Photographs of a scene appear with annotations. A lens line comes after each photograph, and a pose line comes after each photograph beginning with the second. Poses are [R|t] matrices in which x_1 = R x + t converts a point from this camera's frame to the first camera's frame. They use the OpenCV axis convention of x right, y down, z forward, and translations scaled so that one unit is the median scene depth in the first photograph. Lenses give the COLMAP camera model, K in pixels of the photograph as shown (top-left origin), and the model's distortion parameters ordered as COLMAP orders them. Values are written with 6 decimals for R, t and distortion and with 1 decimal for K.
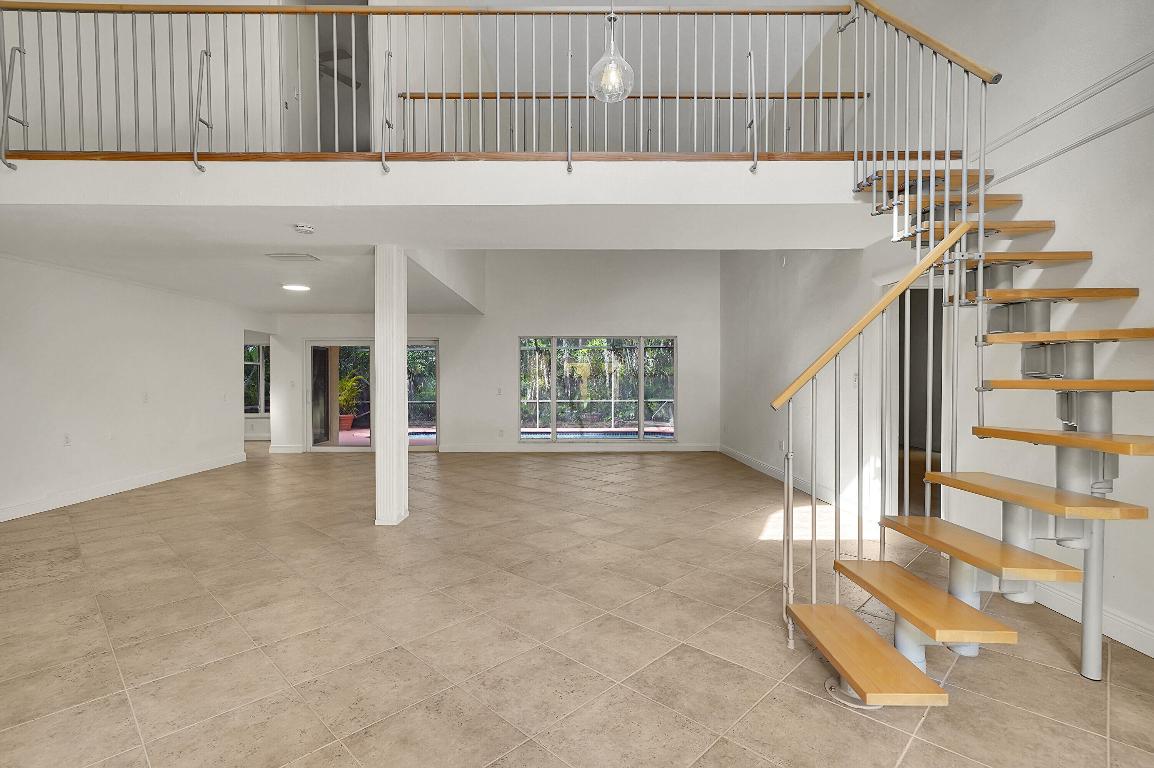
lens RADIAL K [[524.8, 0, 575.0], [0, 524.8, 384.1], [0, 0, 1]] dist [0.012142, -0.001486]
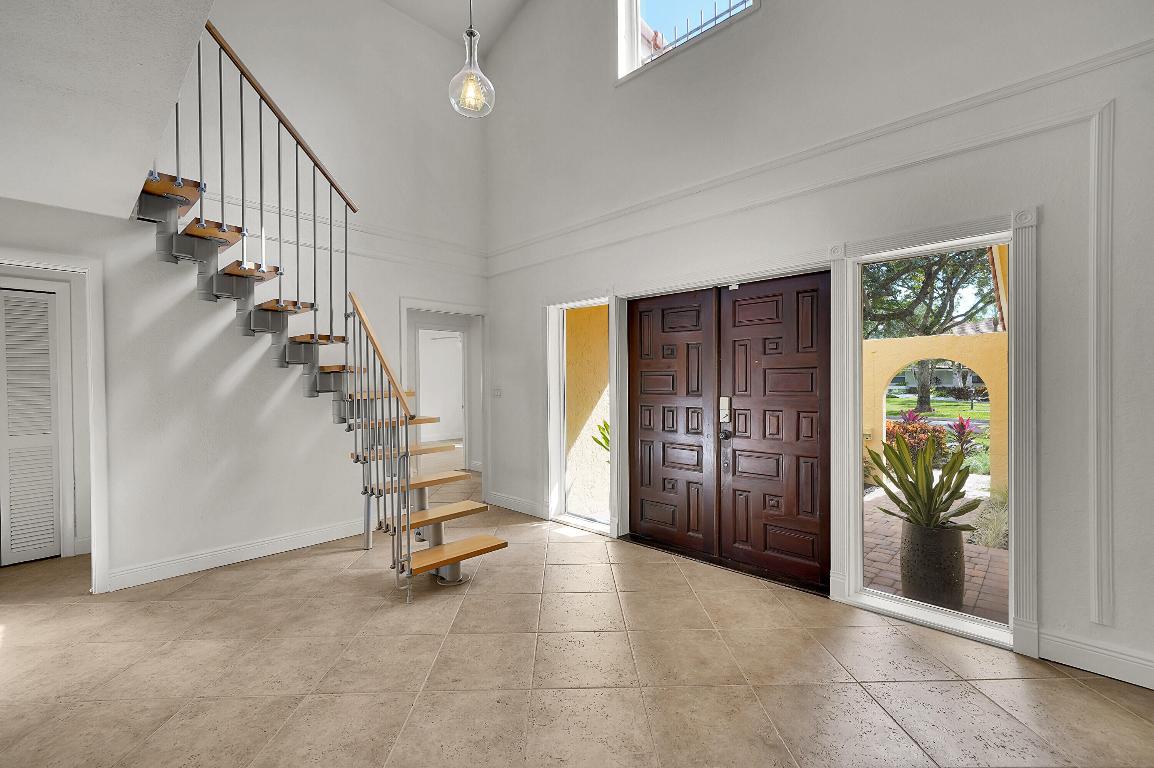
lens RADIAL K [[500.0, 0, 578.5], [0, 500.0, 379.5], [0, 0, 1]] dist [-0.001560, -0.000049]
pose [[-0.721867, 0.012449, 0.691920, -0.218913], [0.020561, 0.999783, 0.003463, -0.011001], [-0.691727, 0.016727, -0.721966, 0.473754]]
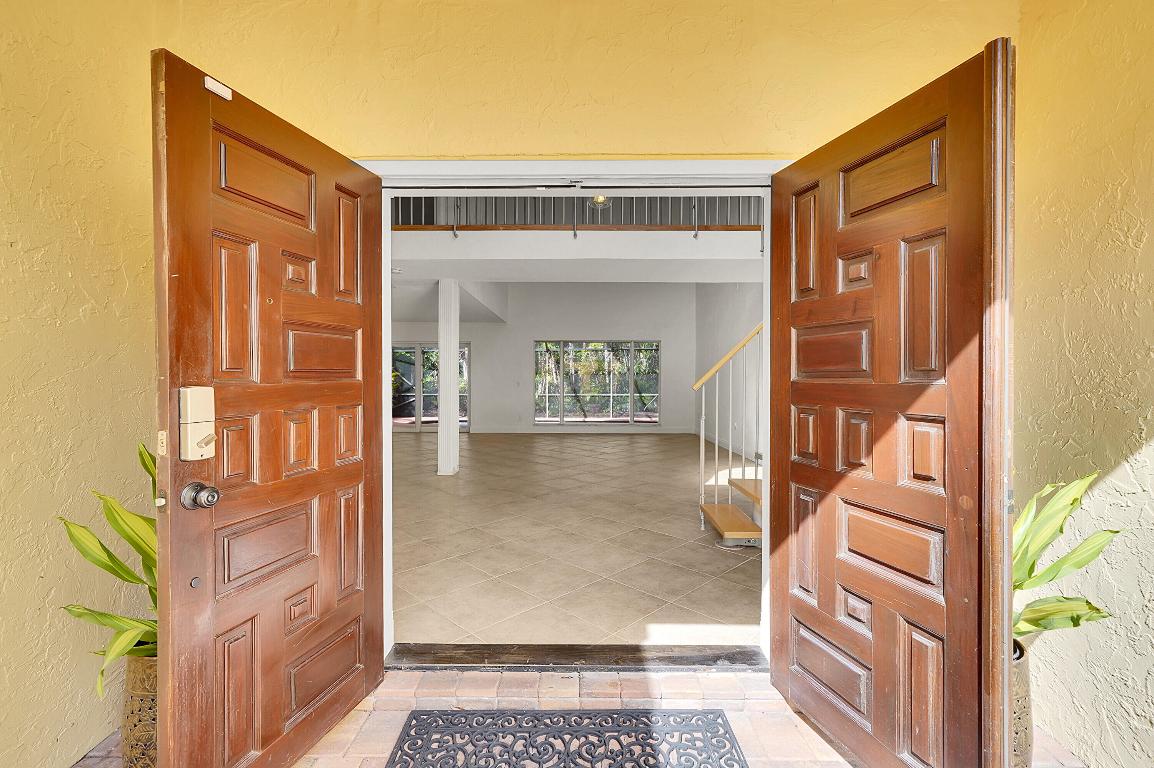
lens RADIAL K [[524.8, 0, 577.8], [0, 524.8, 386.7], [0, 0, 1]] dist [0.012142, -0.001486]
pose [[0.999967, 0.006323, -0.005056, 0.003020], [-0.006292, 0.999961, 0.006156, 0.008470], [0.005094, -0.006124, 0.999968, -0.206970]]
